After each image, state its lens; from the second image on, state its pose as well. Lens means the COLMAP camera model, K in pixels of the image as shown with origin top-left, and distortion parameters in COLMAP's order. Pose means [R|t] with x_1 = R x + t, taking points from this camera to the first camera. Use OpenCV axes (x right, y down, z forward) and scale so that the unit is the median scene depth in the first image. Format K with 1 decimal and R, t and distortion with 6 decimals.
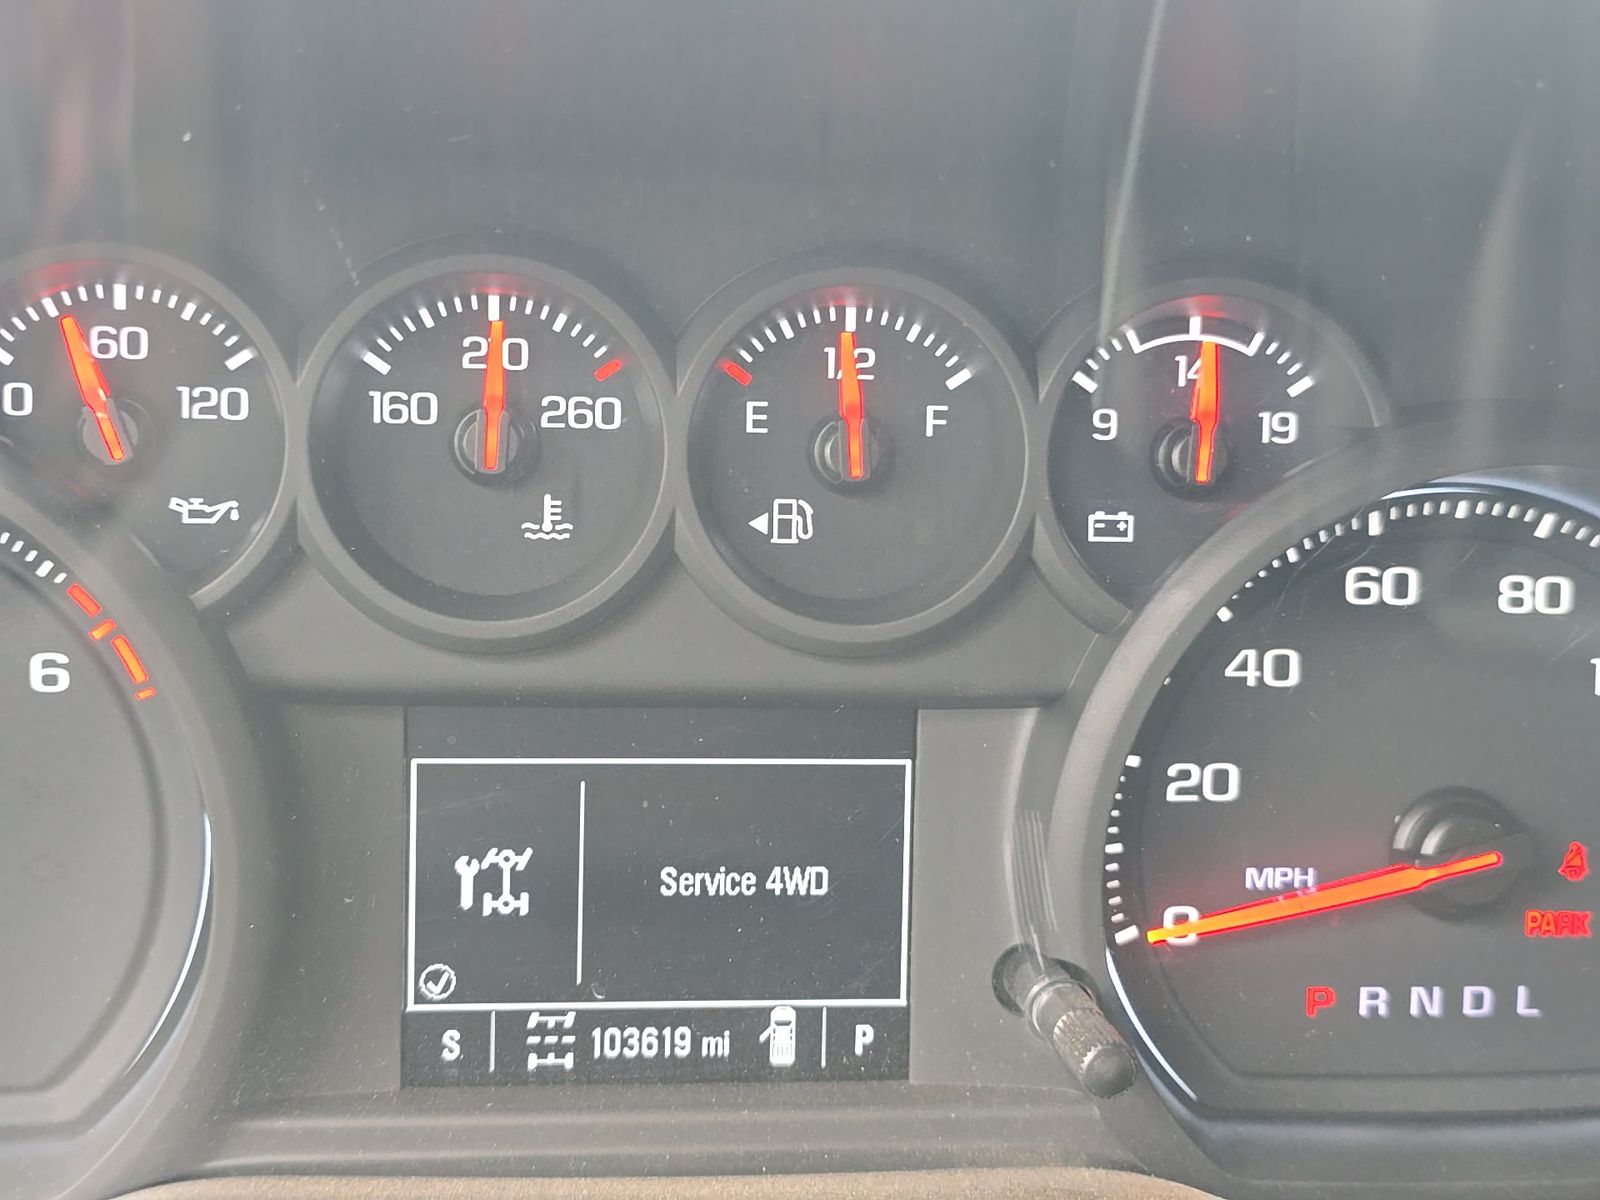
lens RADIAL K [[2305.1, 0, 800.0], [0, 2305.1, 600.0], [0, 0, 1]] dist [0.089037, -0.016985]
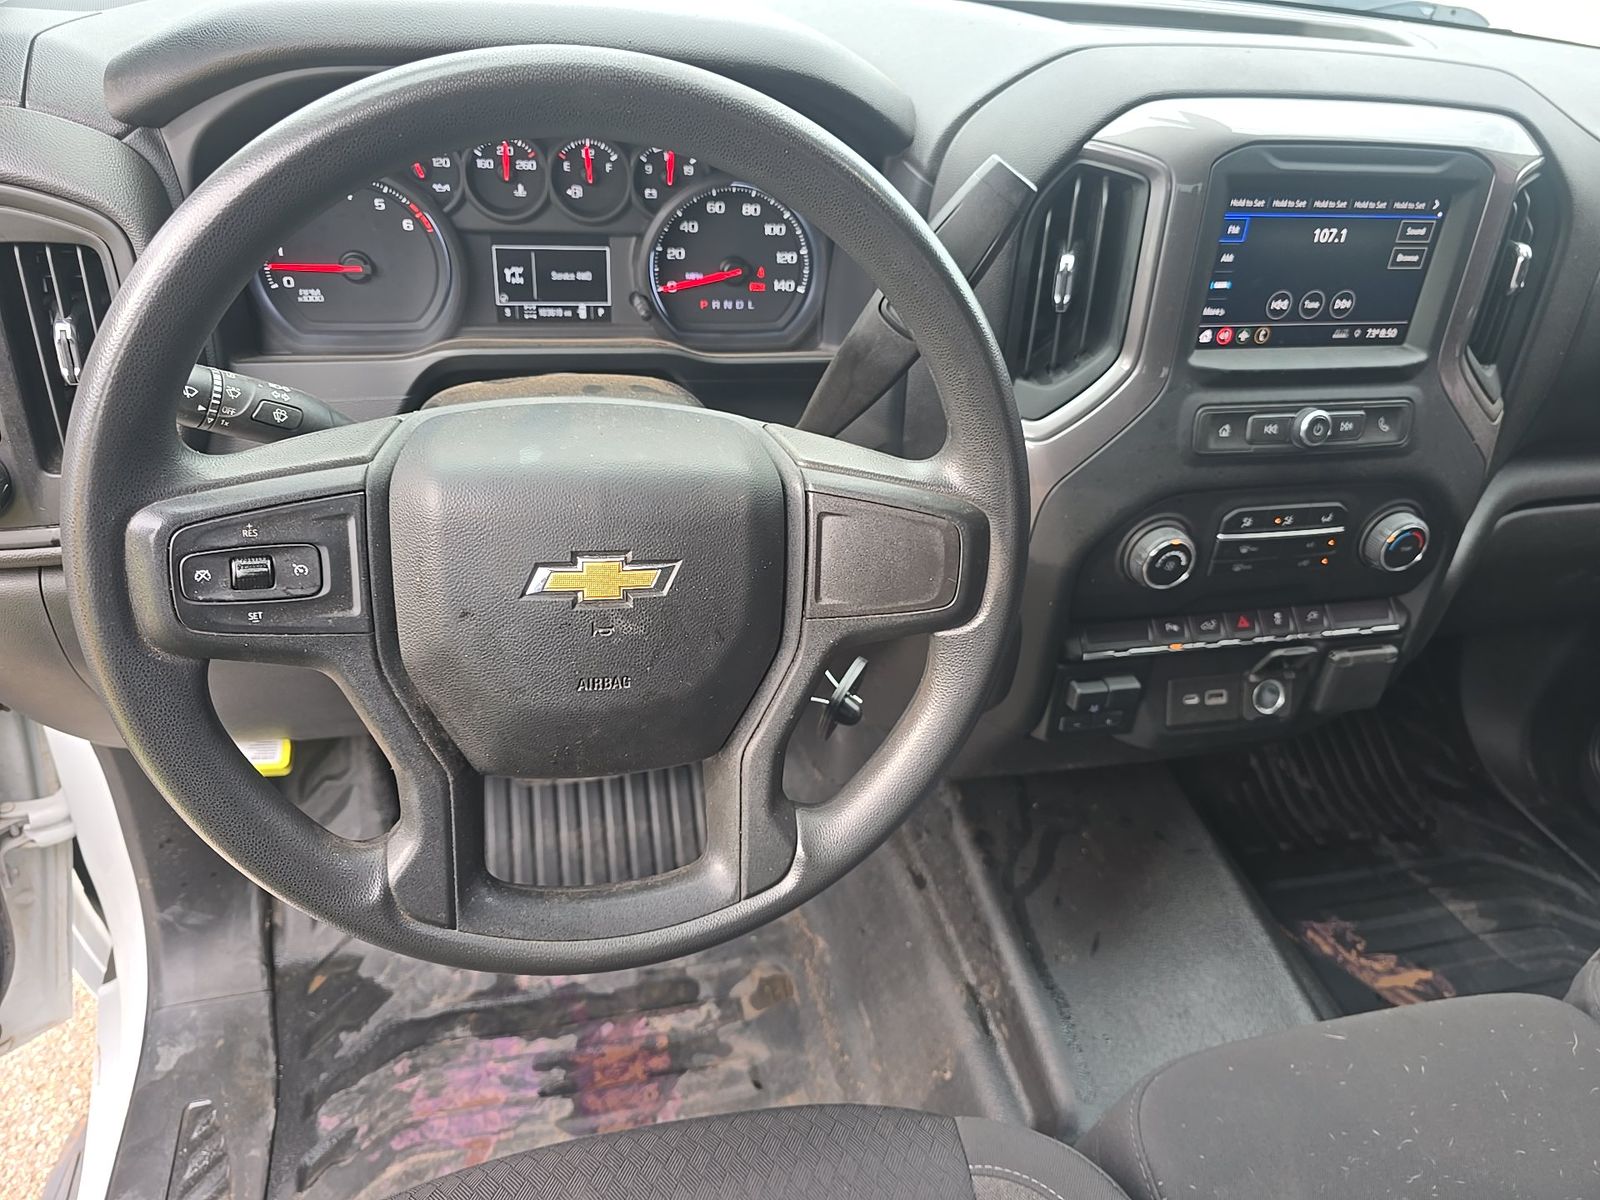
lens RADIAL K [[1081.7, 0, 800.0], [0, 1081.7, 600.0], [0, 0, 1]] dist [0.022794, -0.033631]
pose [[0.991518, -0.028944, 0.126708, 0.131350], [-0.023294, 0.919531, 0.392326, -0.136631], [-0.127867, -0.391950, 0.911057, -1.228132]]
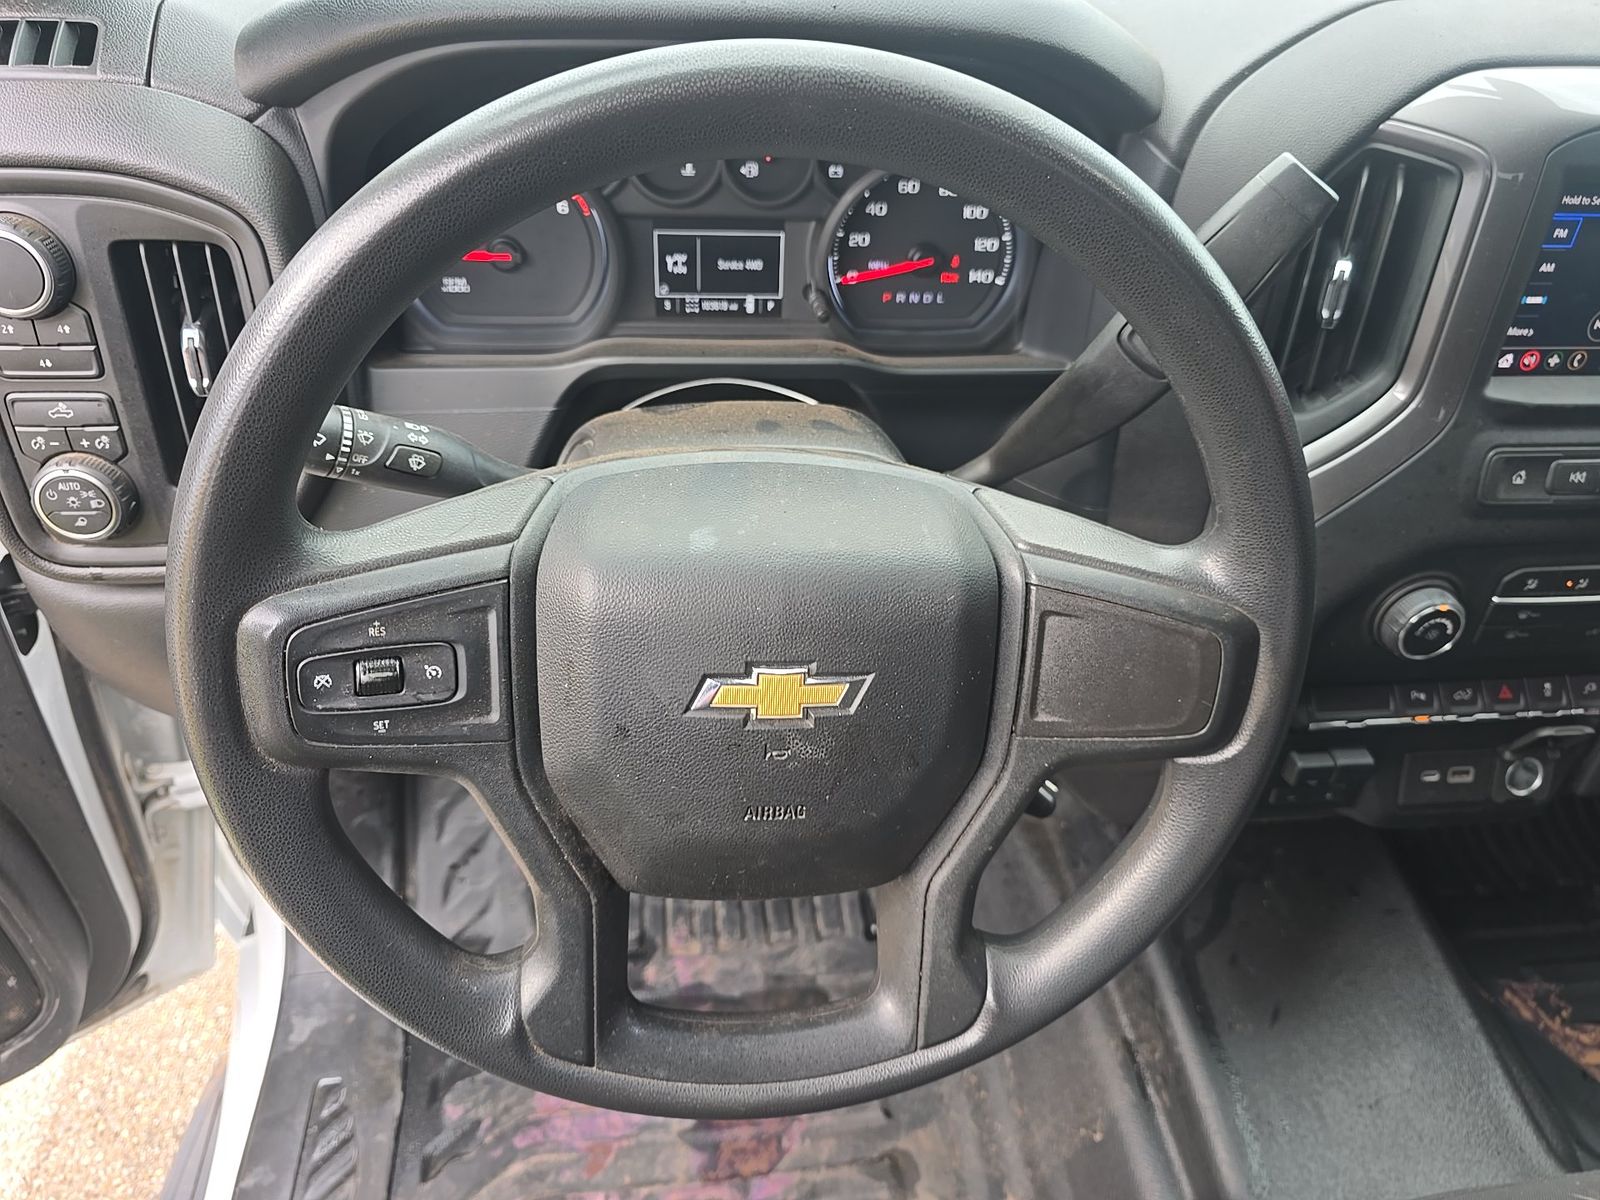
lens RADIAL K [[1086.6, 0, 800.0], [0, 1086.6, 600.0], [0, 0, 1]] dist [0.018726, -0.032265]
pose [[0.999757, 0.017890, 0.012884, 0.064502], [-0.021803, 0.888993, 0.457401, -0.222961], [-0.003271, -0.457571, 0.889167, -0.918617]]
